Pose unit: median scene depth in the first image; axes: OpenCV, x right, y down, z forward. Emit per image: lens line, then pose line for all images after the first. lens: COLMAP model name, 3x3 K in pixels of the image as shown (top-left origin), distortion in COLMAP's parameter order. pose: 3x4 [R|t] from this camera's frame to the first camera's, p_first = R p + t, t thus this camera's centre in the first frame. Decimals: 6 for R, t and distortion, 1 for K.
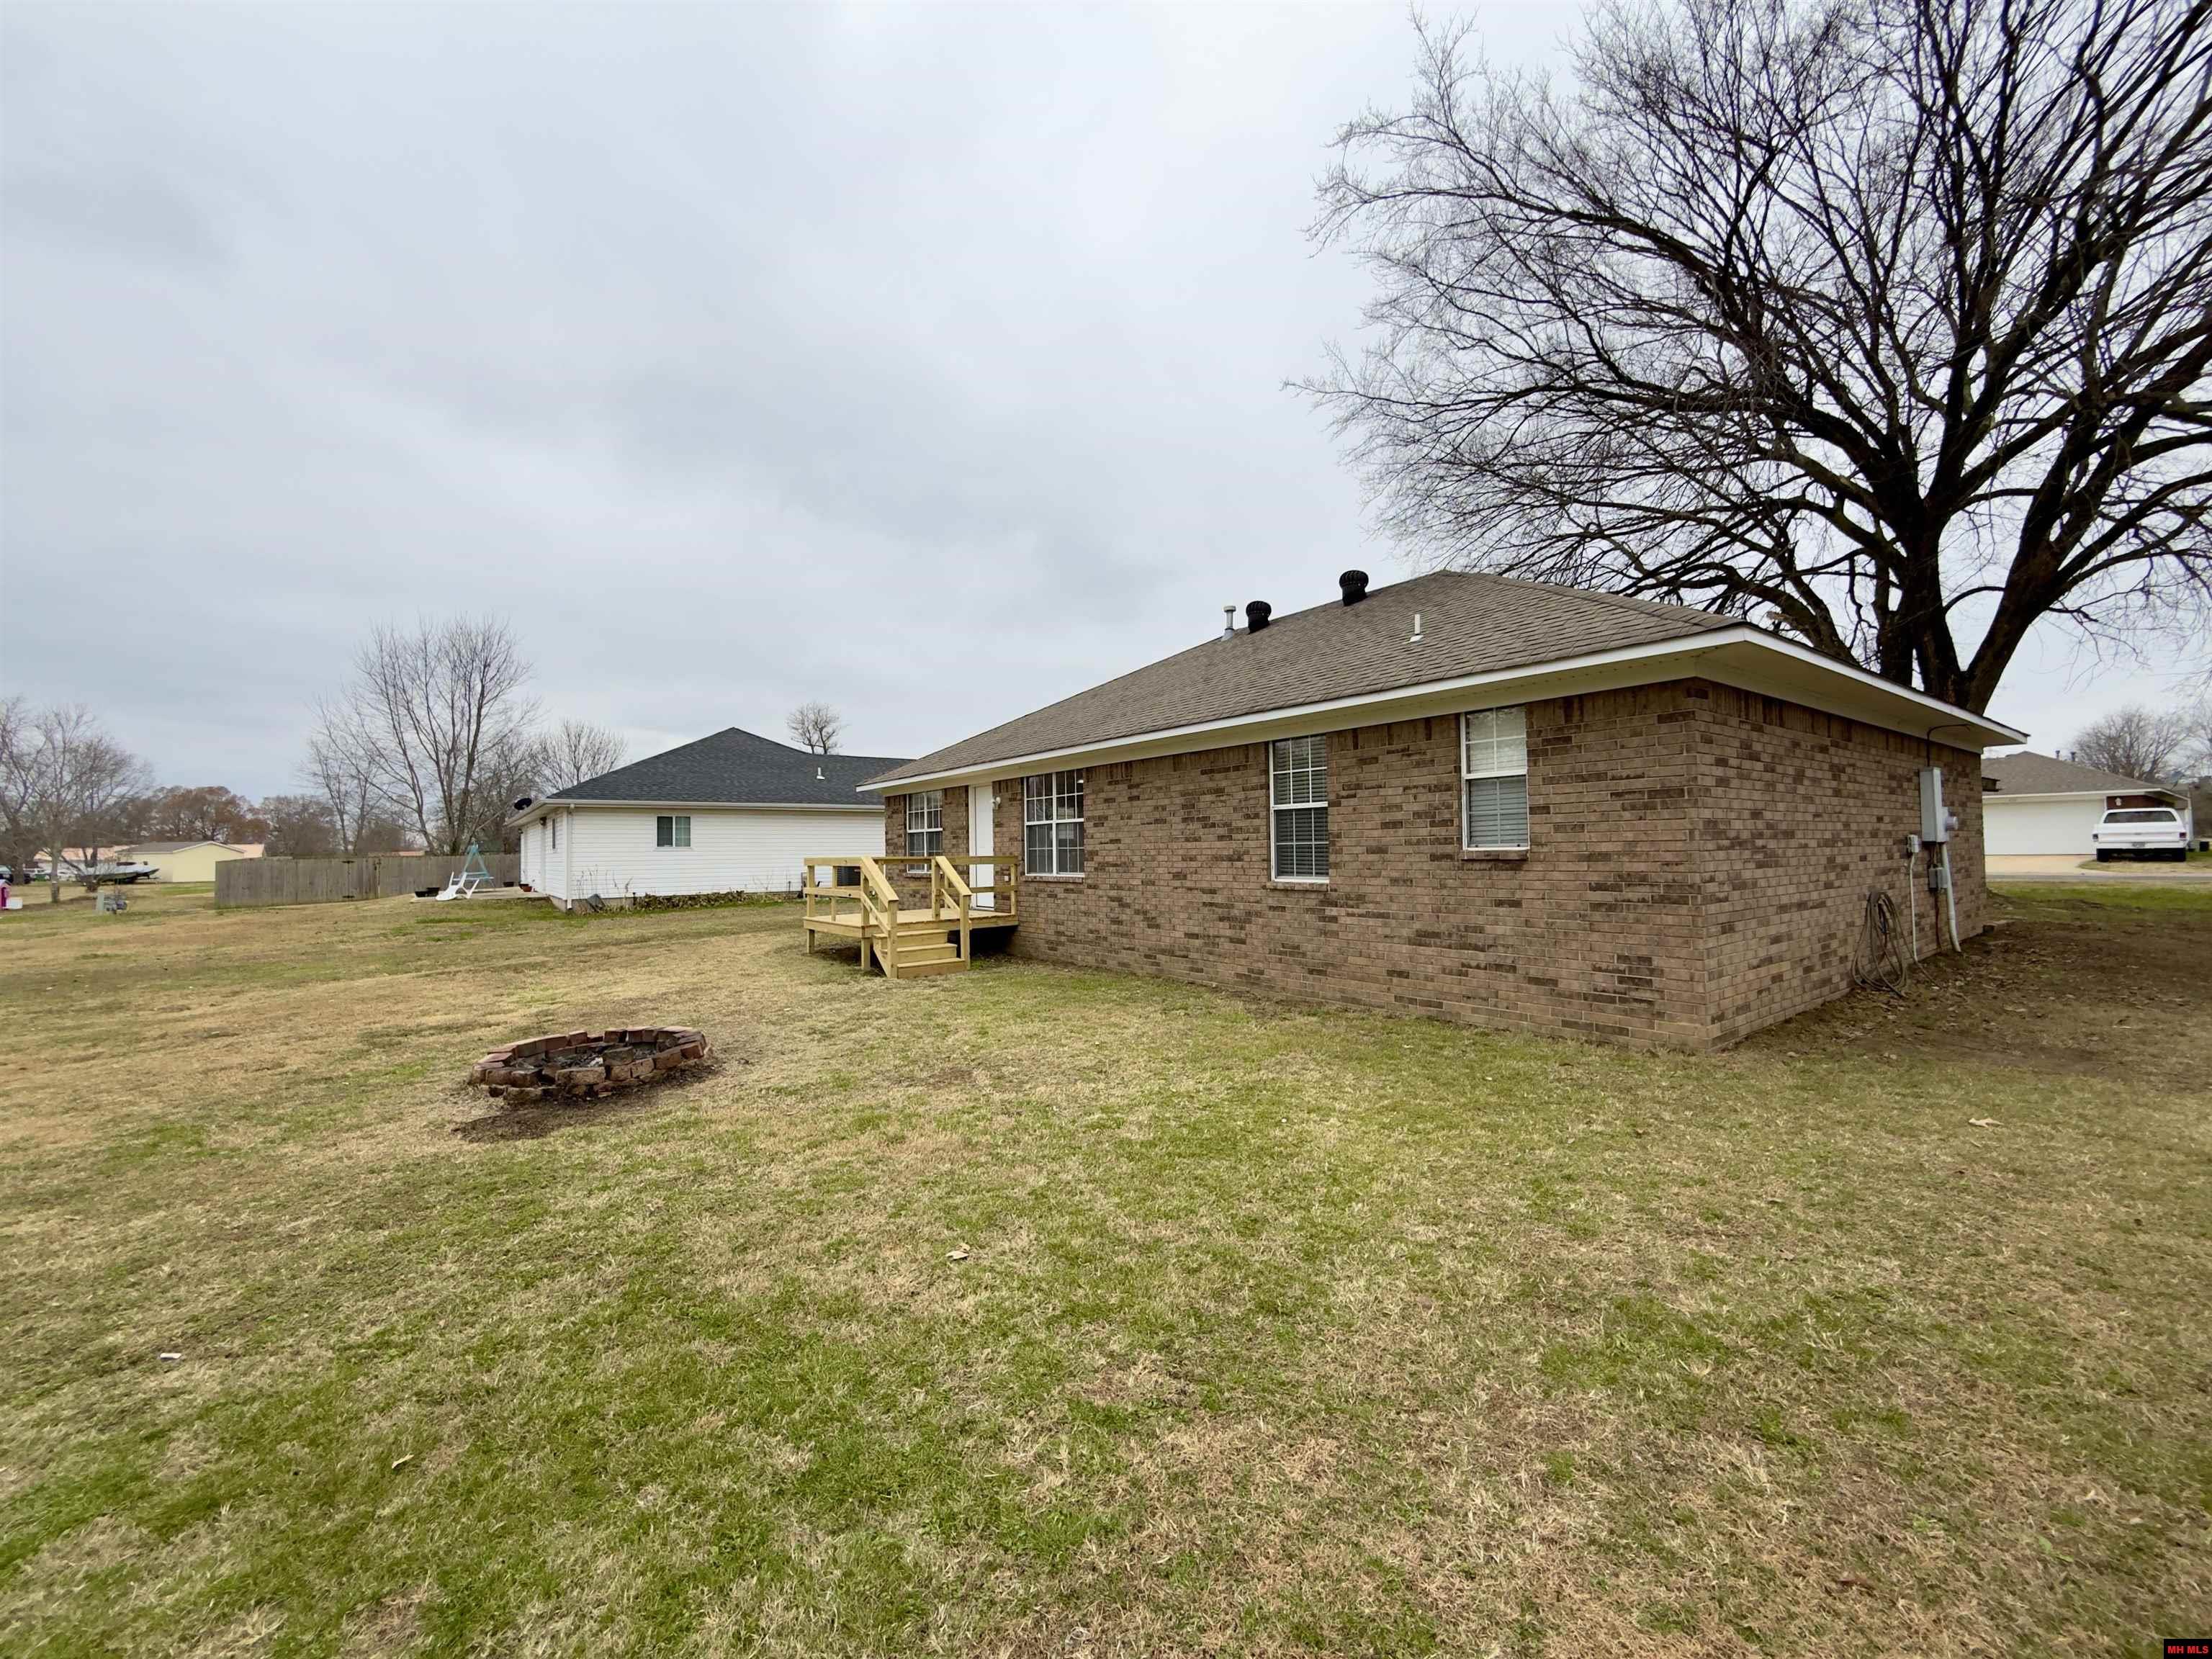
lens RADIAL K [[878.9, 0, 1114.3], [0, 878.9, 841.2], [0, 0, 1]] dist [-0.000879, 0.000608]
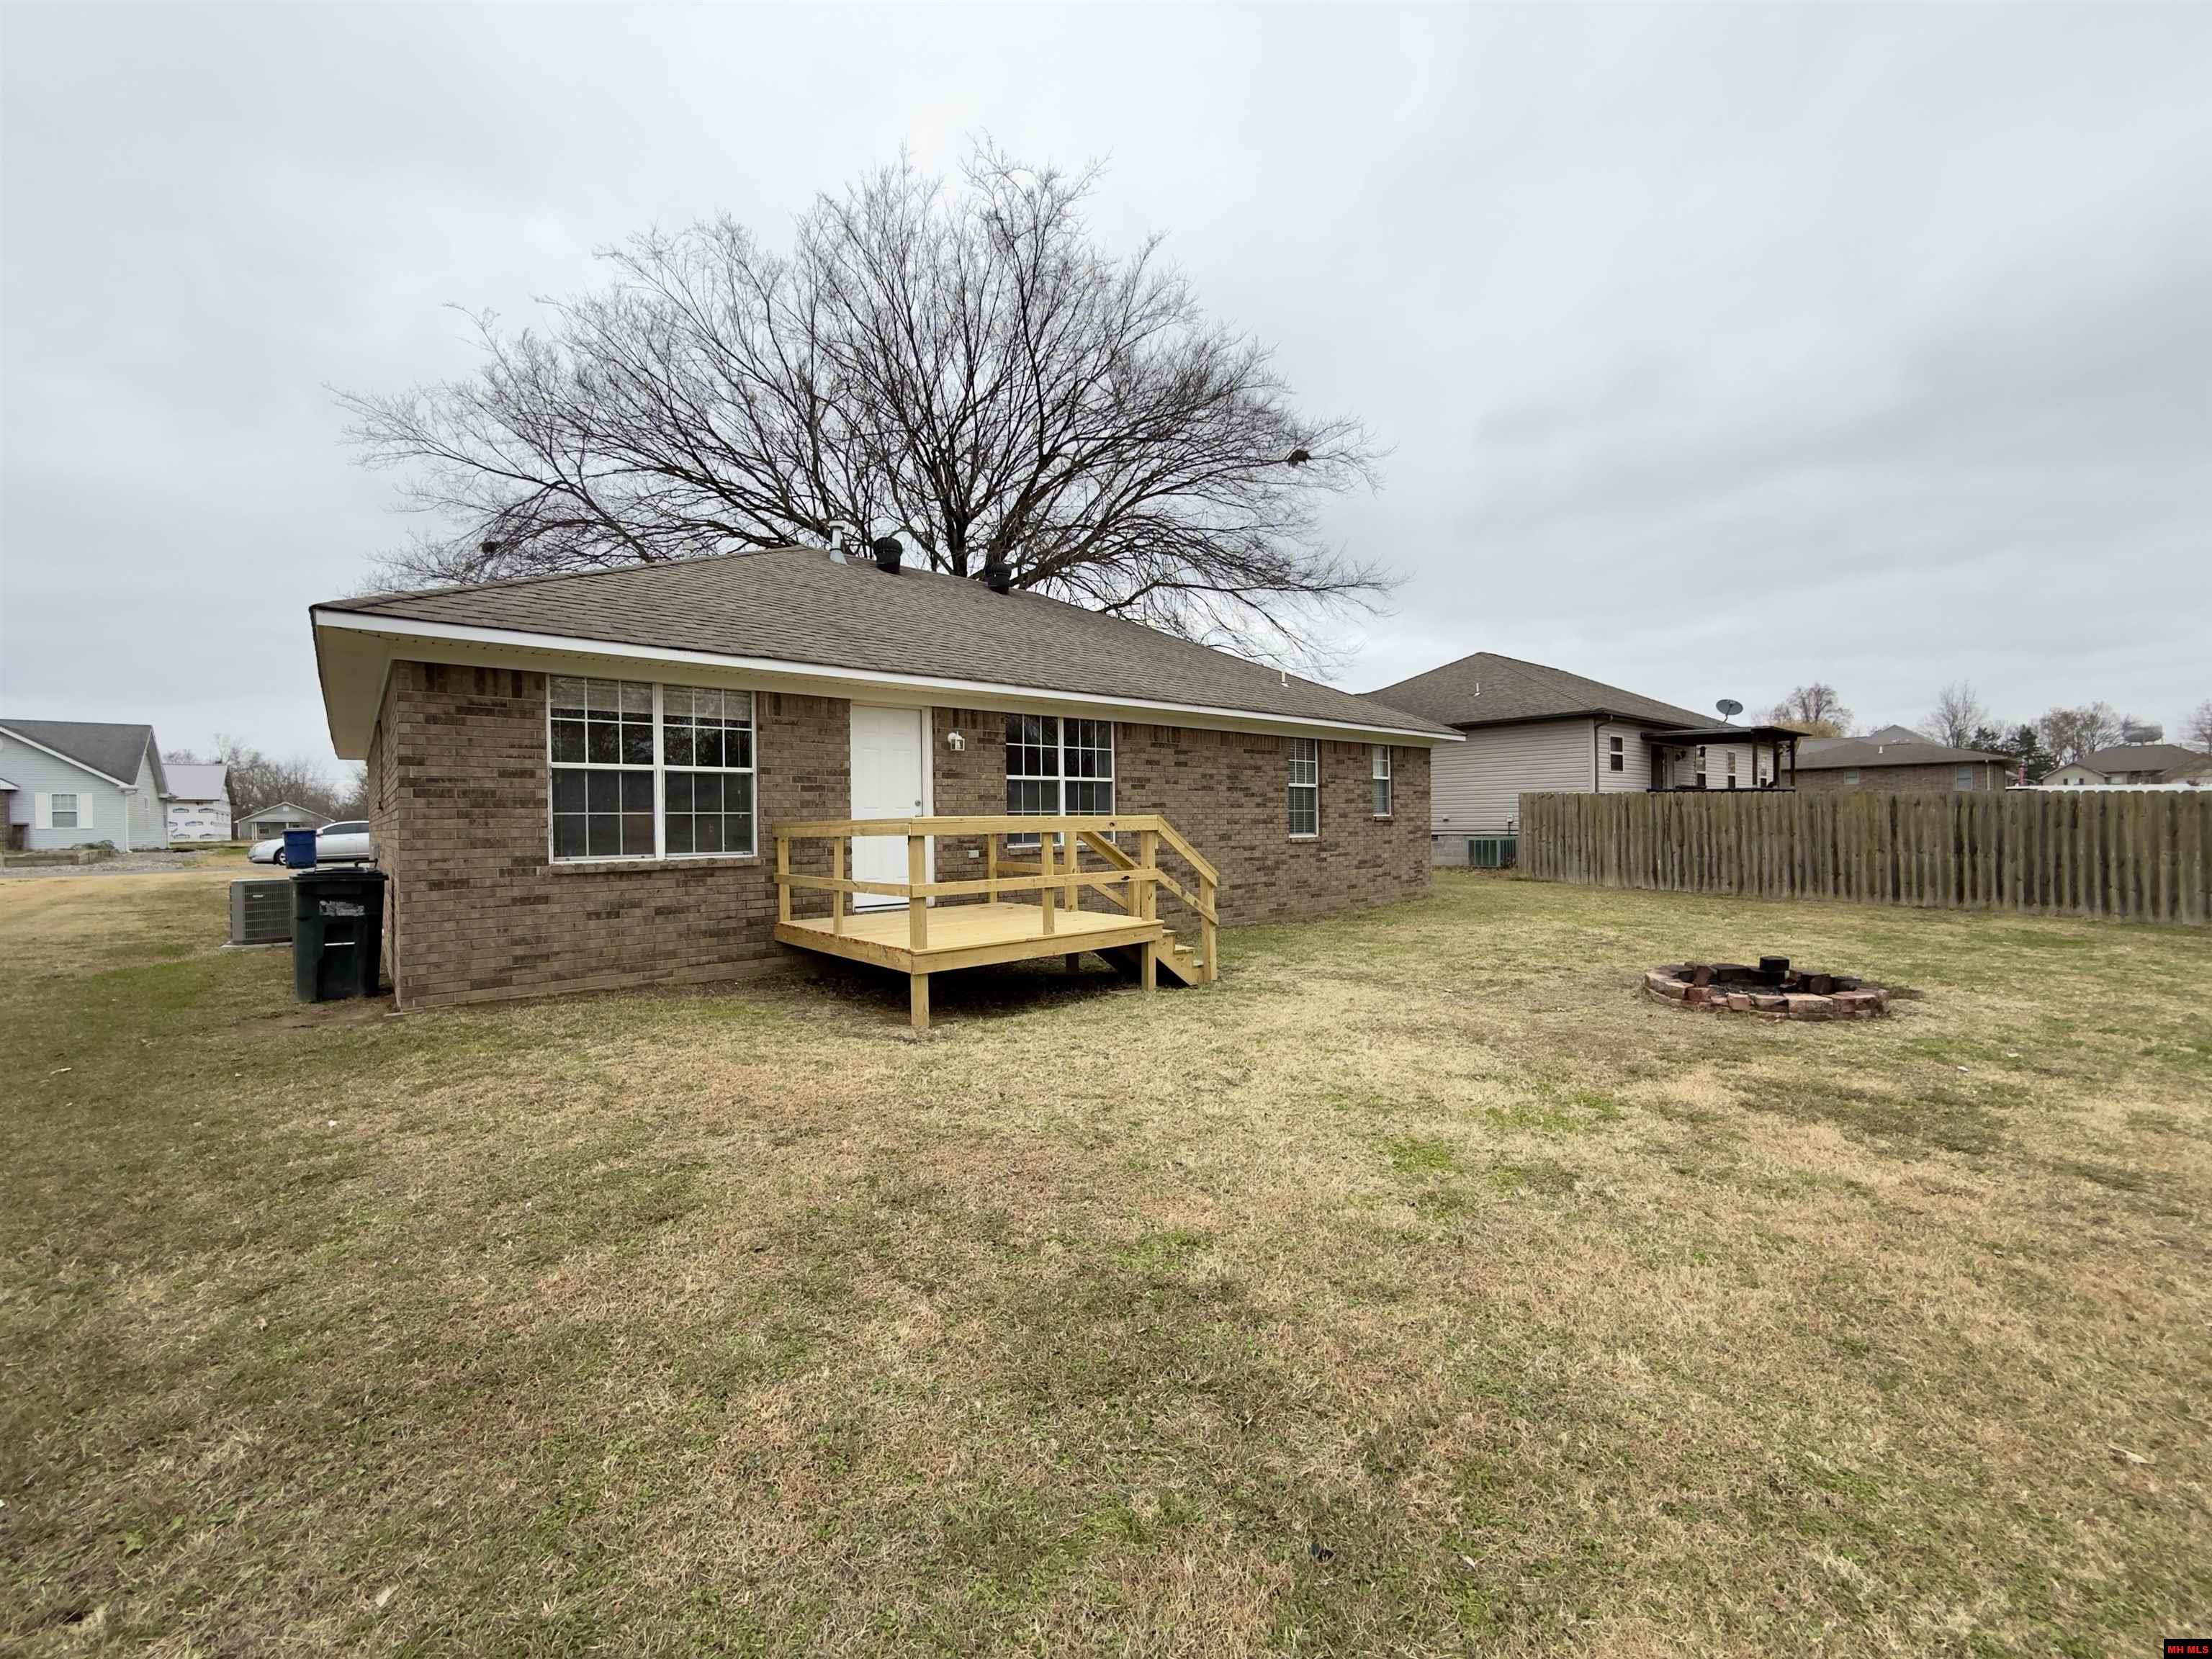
lens RADIAL K [[878.9, 0, 1084.8], [0, 878.9, 838.7], [0, 0, 1]] dist [-0.000879, 0.000608]
pose [[-0.043469, -0.005042, 0.999042, -1.182352], [0.001441, 0.999986, 0.005110, 0.039335], [-0.999054, 0.001662, -0.043461, 1.364022]]
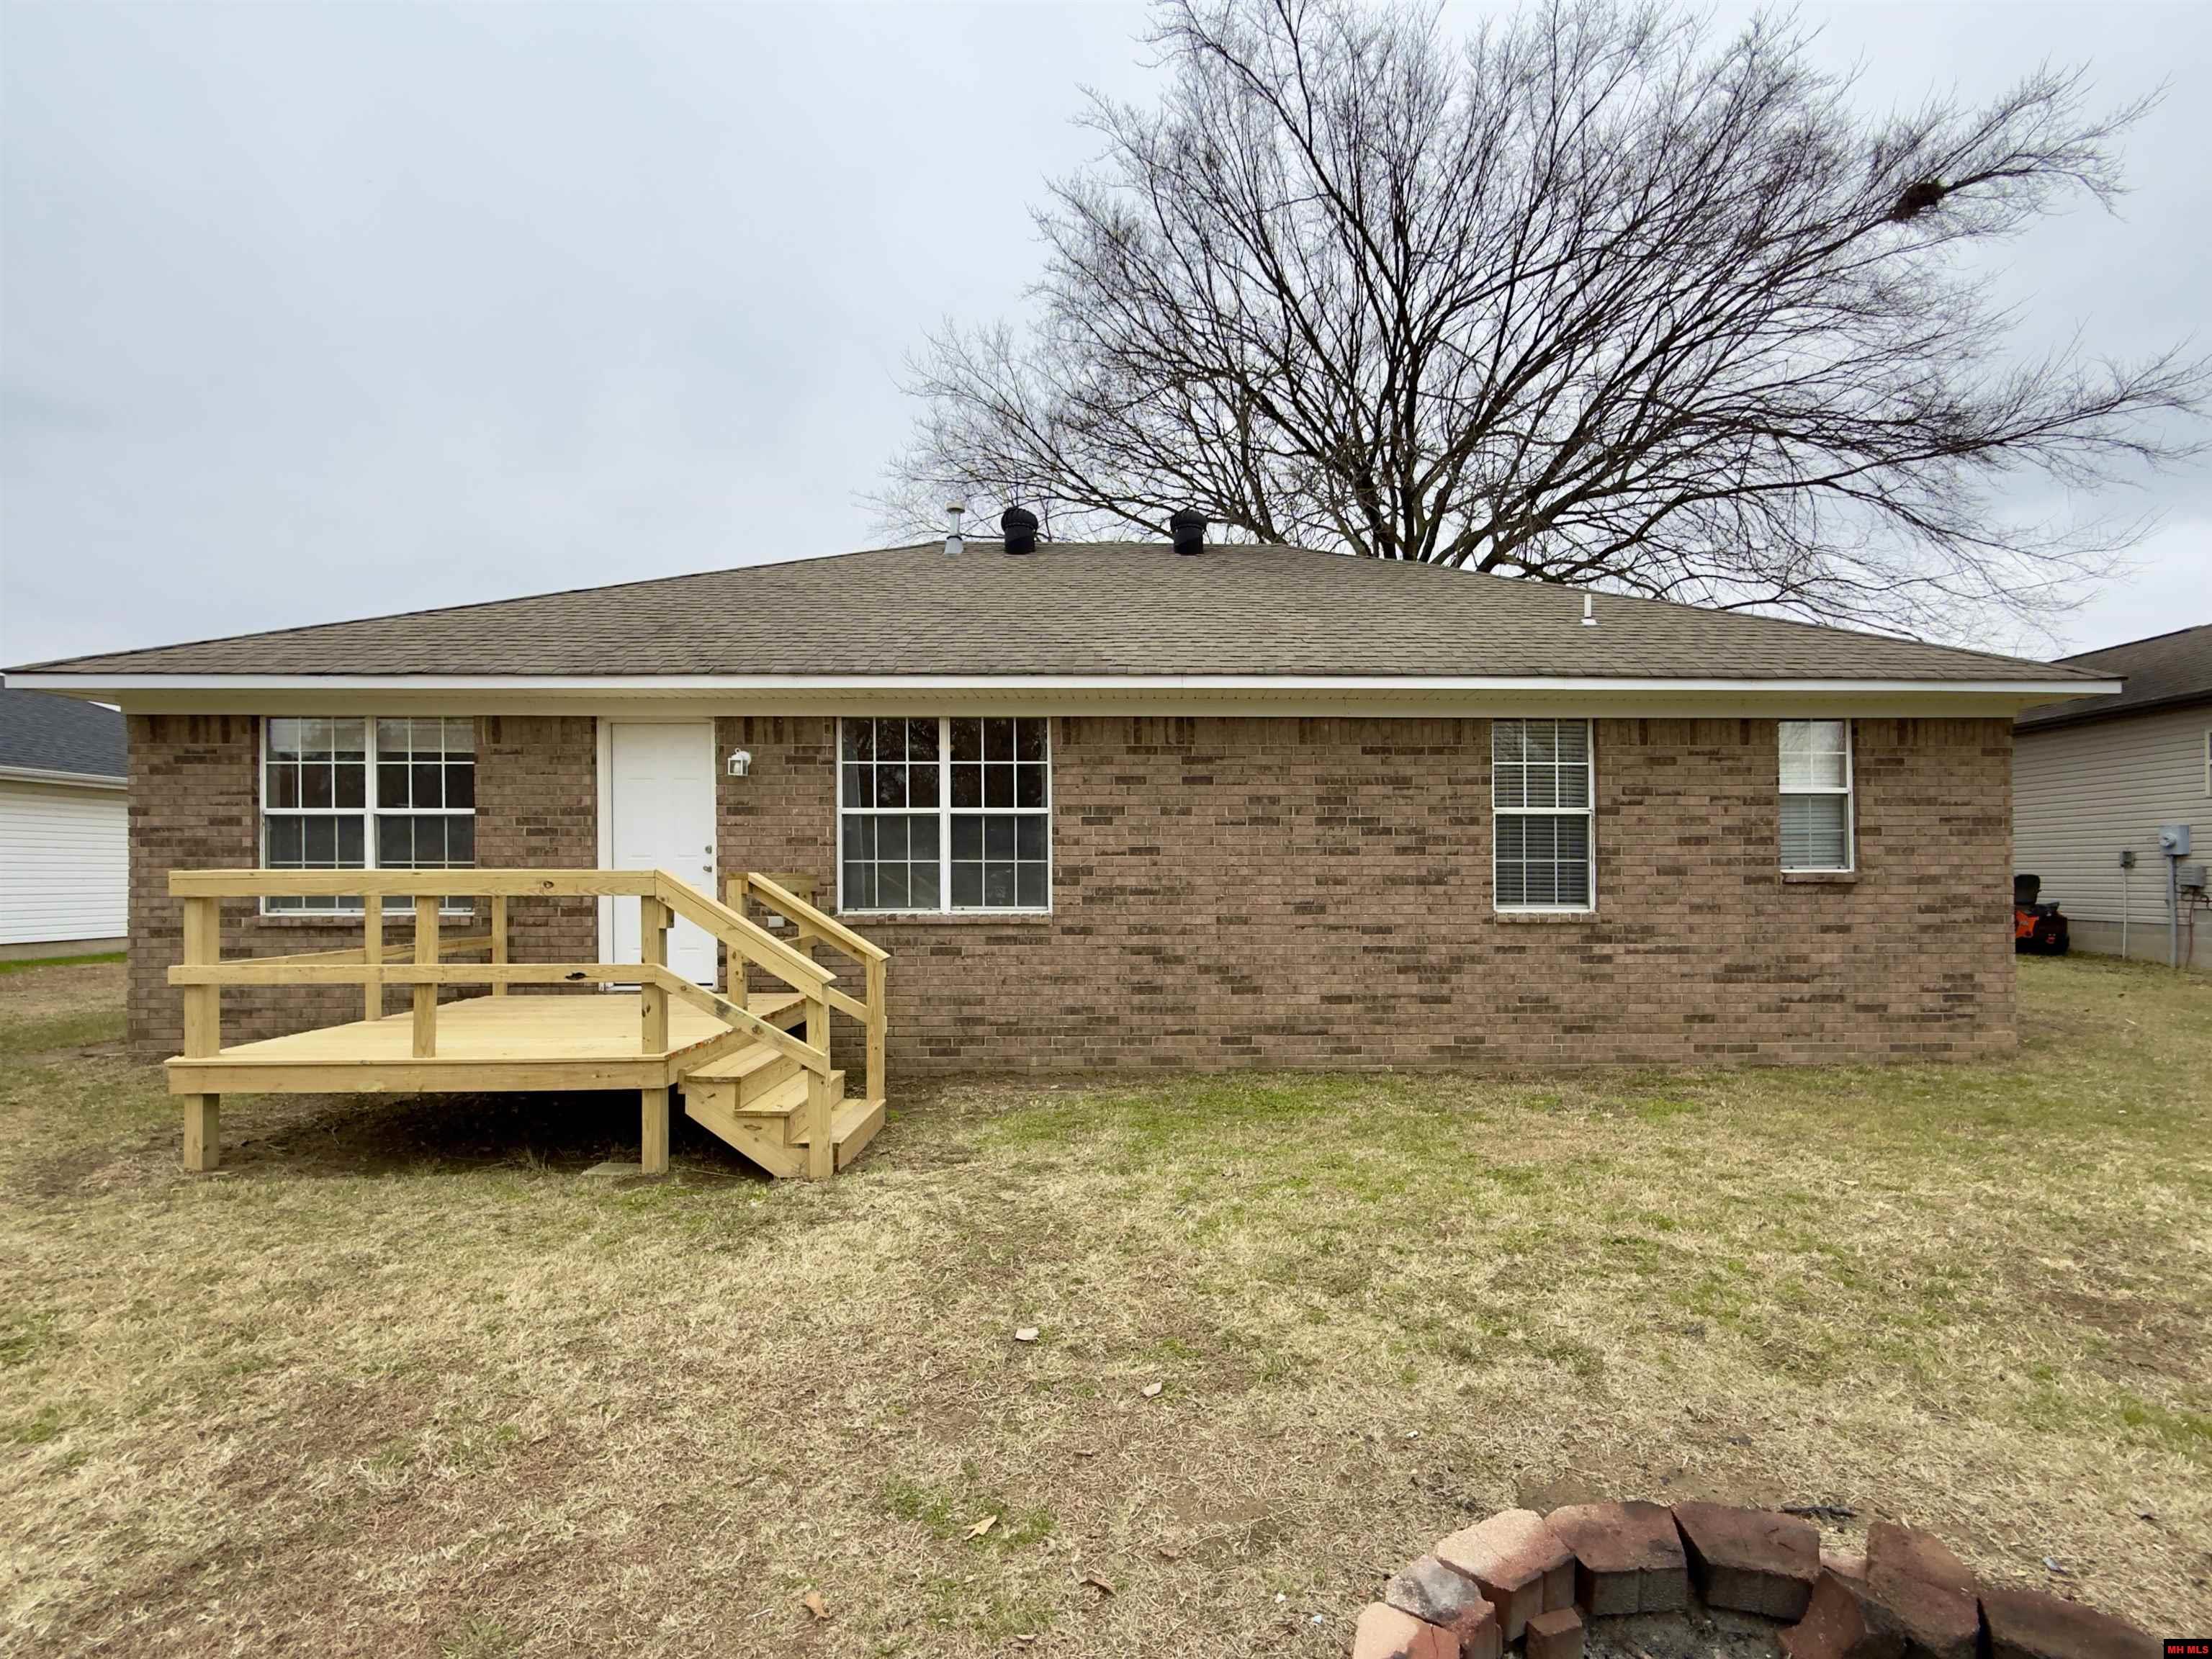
lens RADIAL K [[990.3, 0, 1171.0], [0, 990.3, 875.3], [0, 0, 1]] dist [-0.005774, 0.000523]
pose [[0.590666, 0.012814, 0.806815, -0.628029], [-0.016700, 0.999854, -0.003654, 0.022128], [-0.806743, -0.011315, 0.590793, 0.724446]]
